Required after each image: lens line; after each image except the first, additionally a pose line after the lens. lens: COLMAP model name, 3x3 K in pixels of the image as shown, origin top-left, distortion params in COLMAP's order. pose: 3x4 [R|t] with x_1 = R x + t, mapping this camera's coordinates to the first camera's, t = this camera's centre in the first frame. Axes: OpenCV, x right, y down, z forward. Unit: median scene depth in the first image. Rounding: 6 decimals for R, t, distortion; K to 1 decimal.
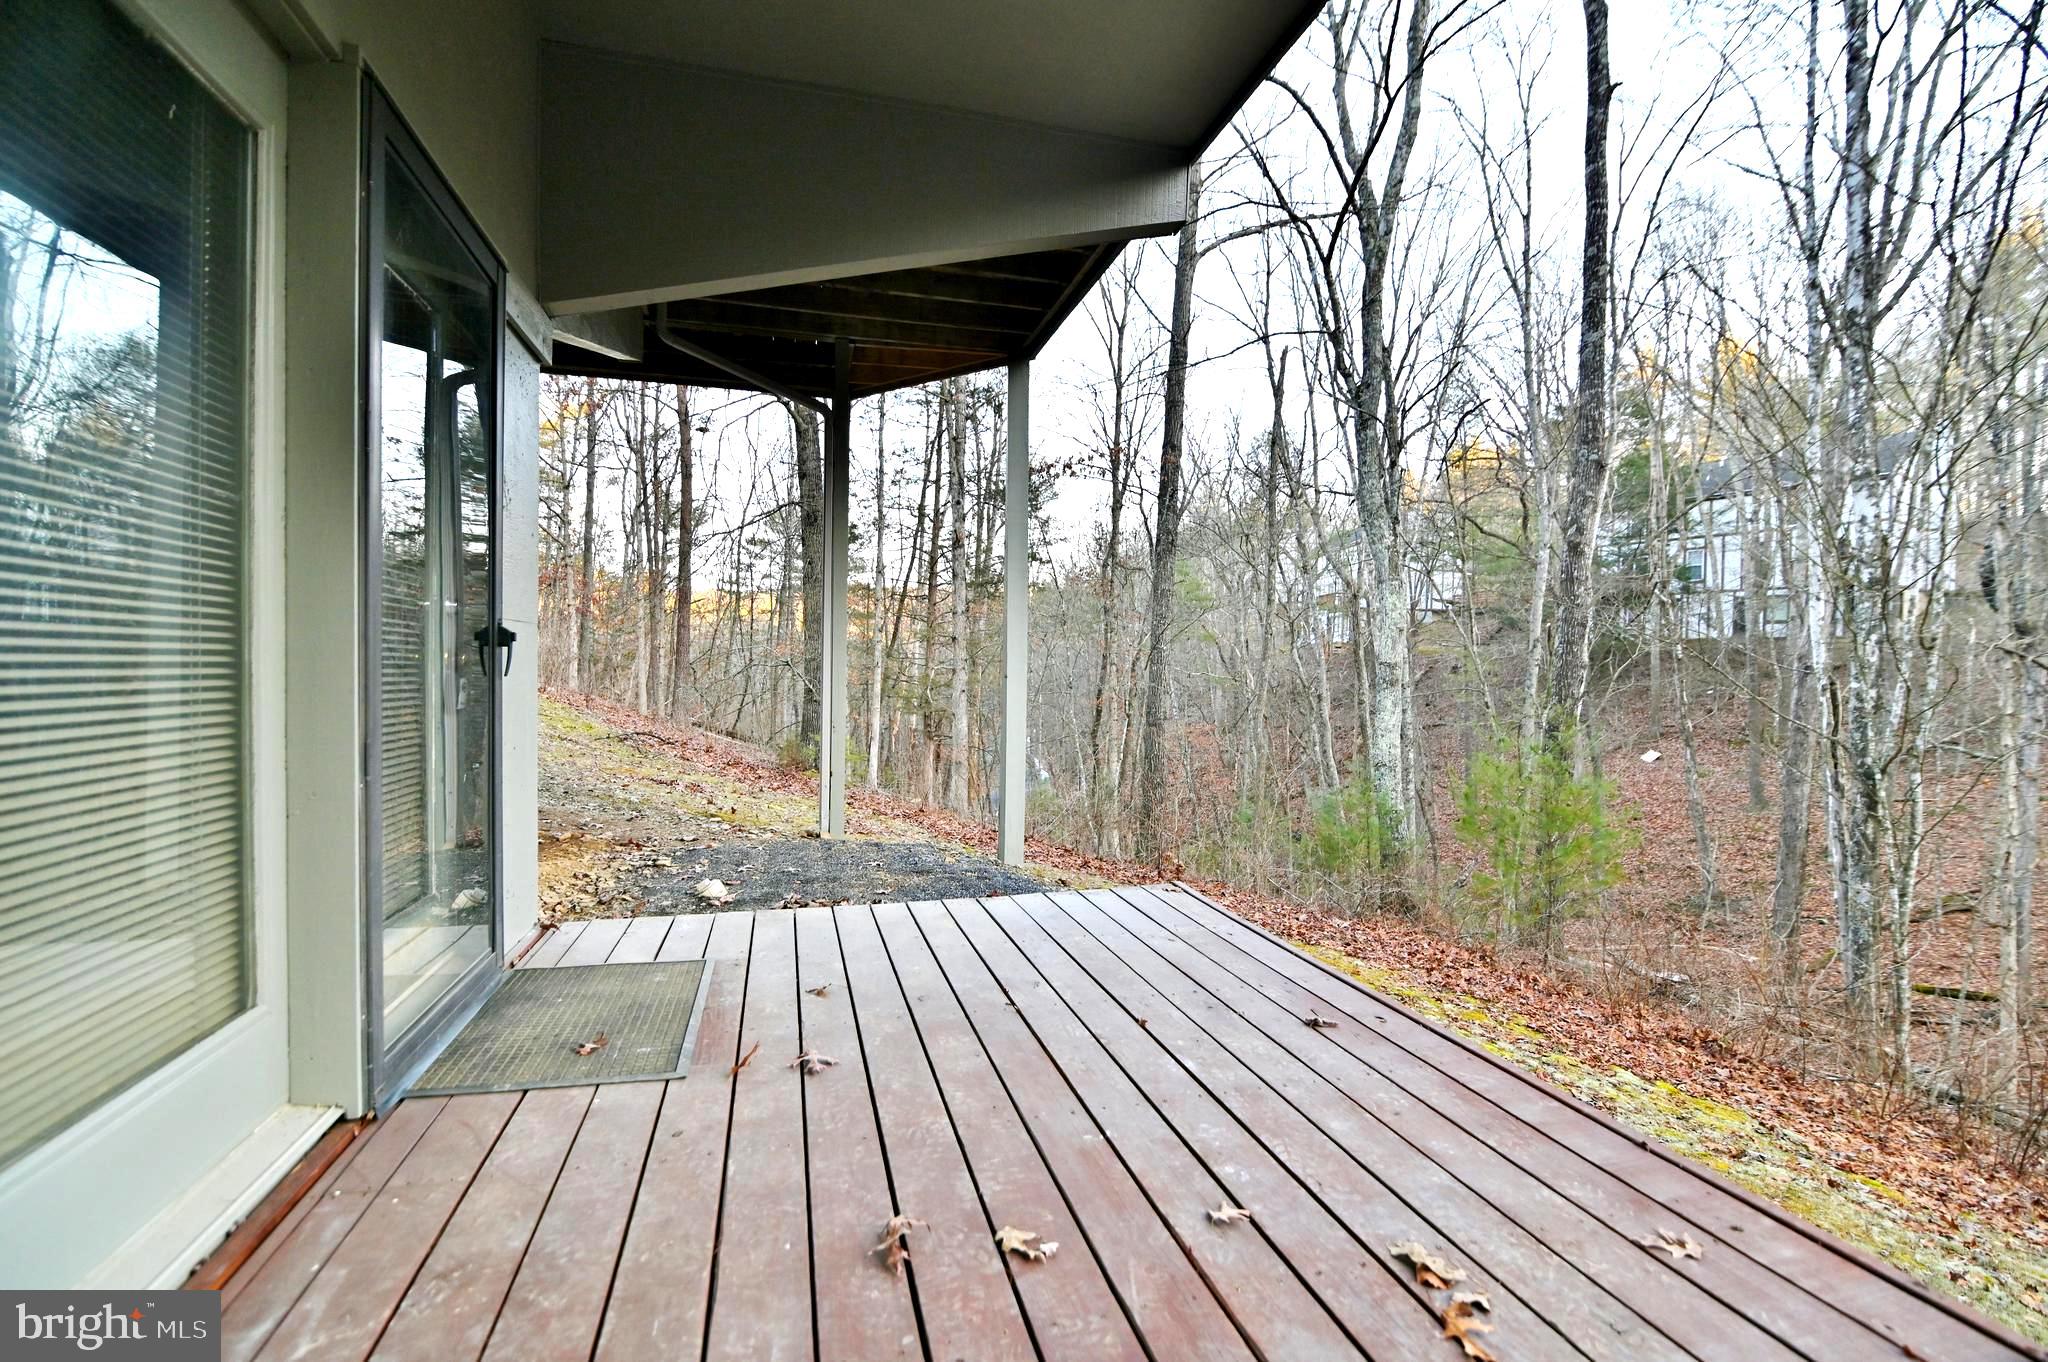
lens RADIAL K [[931.7, 0, 1035.1], [0, 931.7, 680.7], [0, 0, 1]] dist [-0.022854, 0.002174]
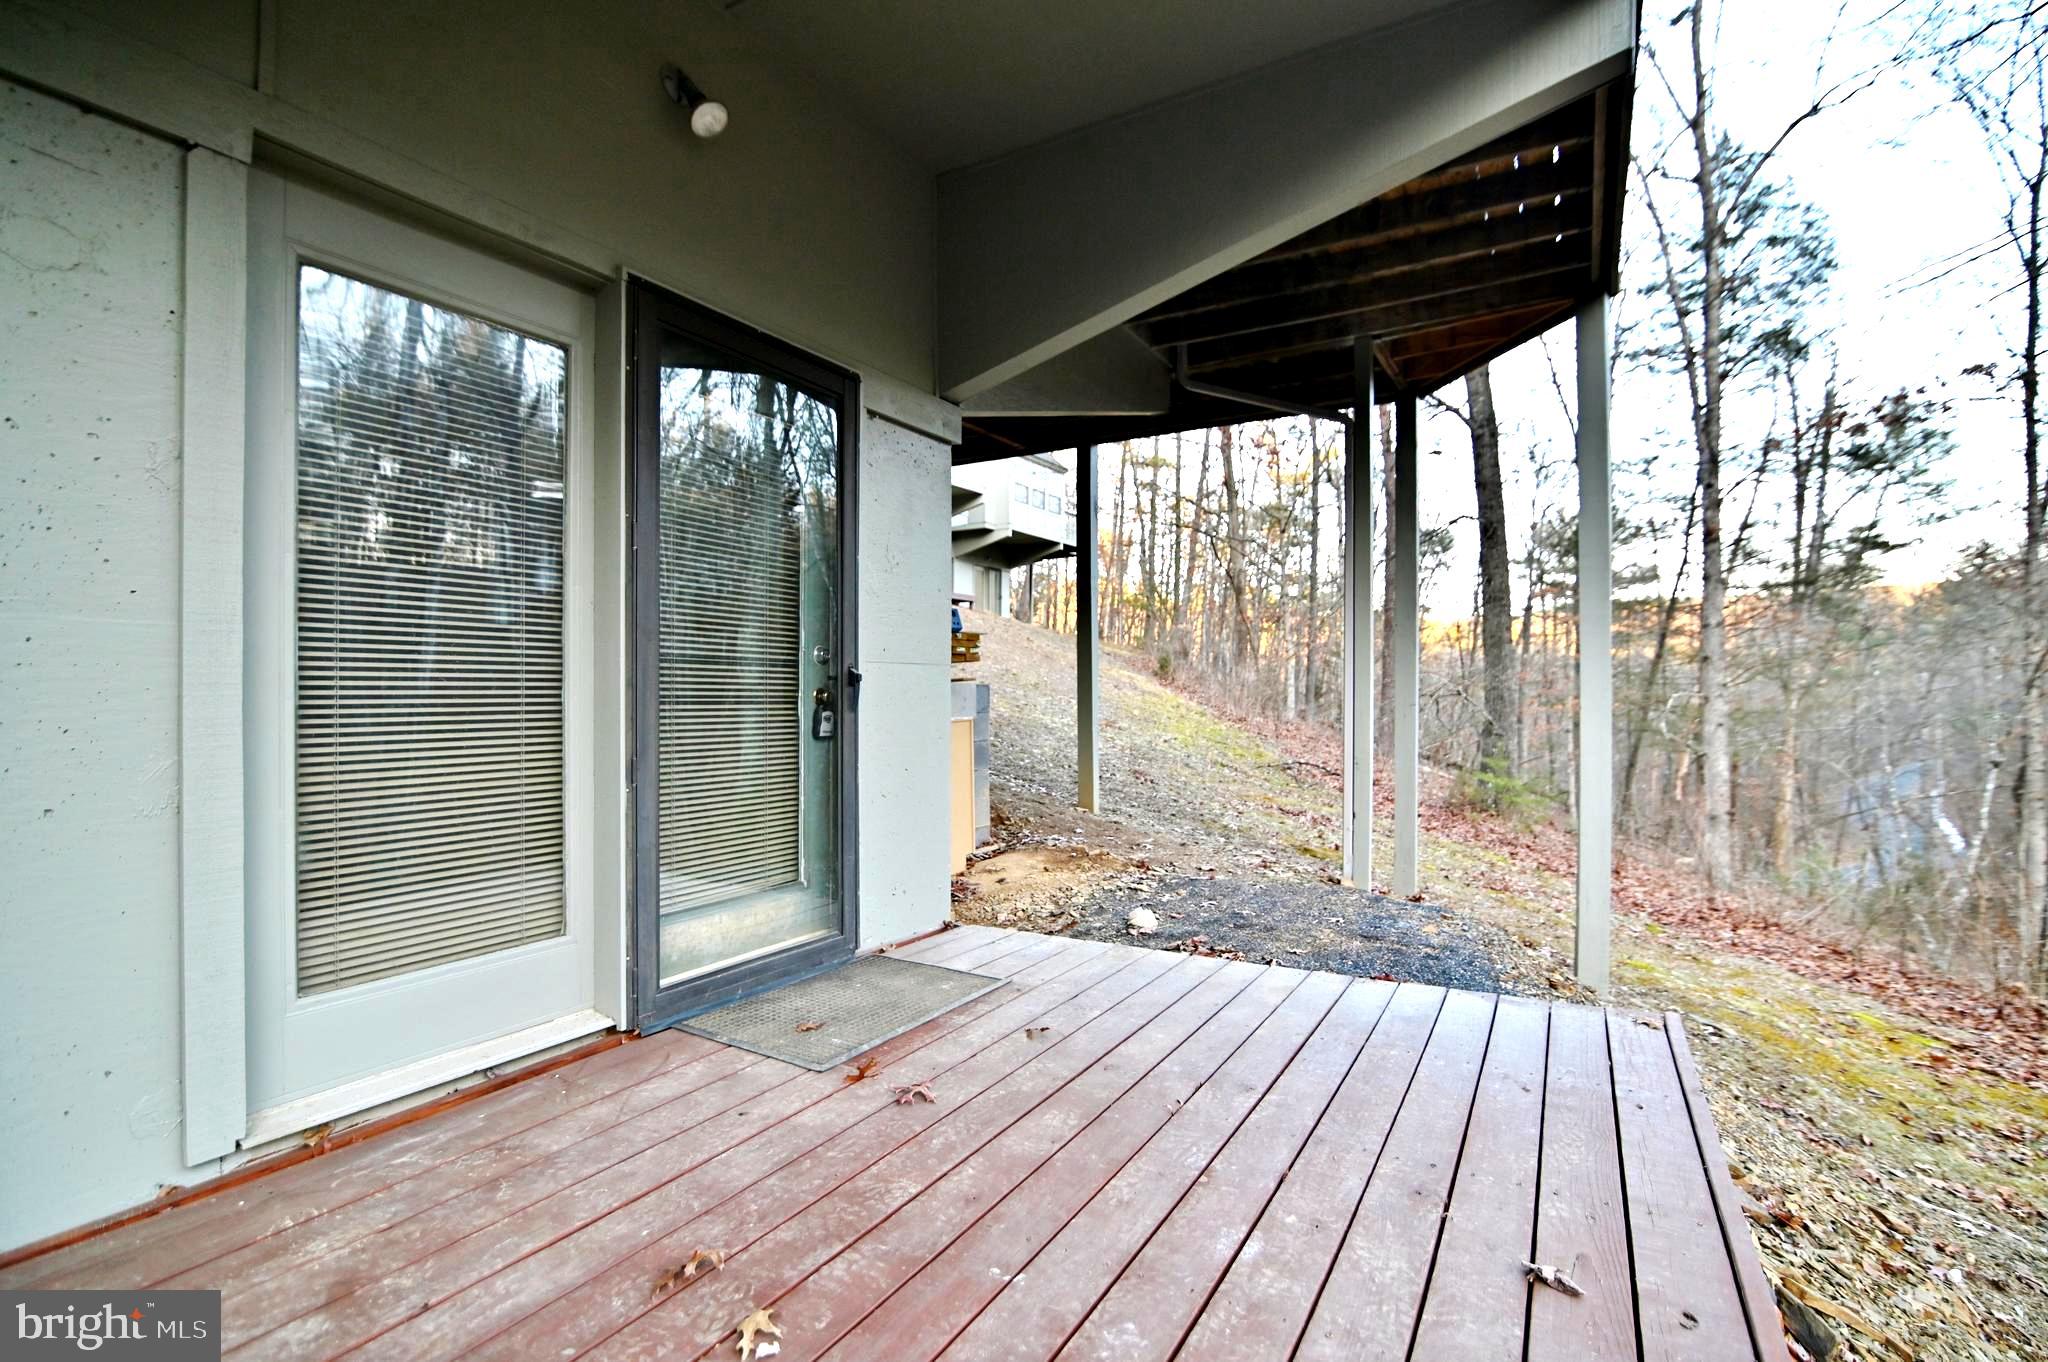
lens RADIAL K [[931.7, 0, 1027.8], [0, 931.7, 691.4], [0, 0, 1]] dist [-0.022854, 0.002174]
pose [[0.698961, -0.016997, -0.714958, 0.420190], [0.000681, 0.999733, -0.023101, -0.001905], [0.715159, 0.015660, 0.698786, 0.274449]]
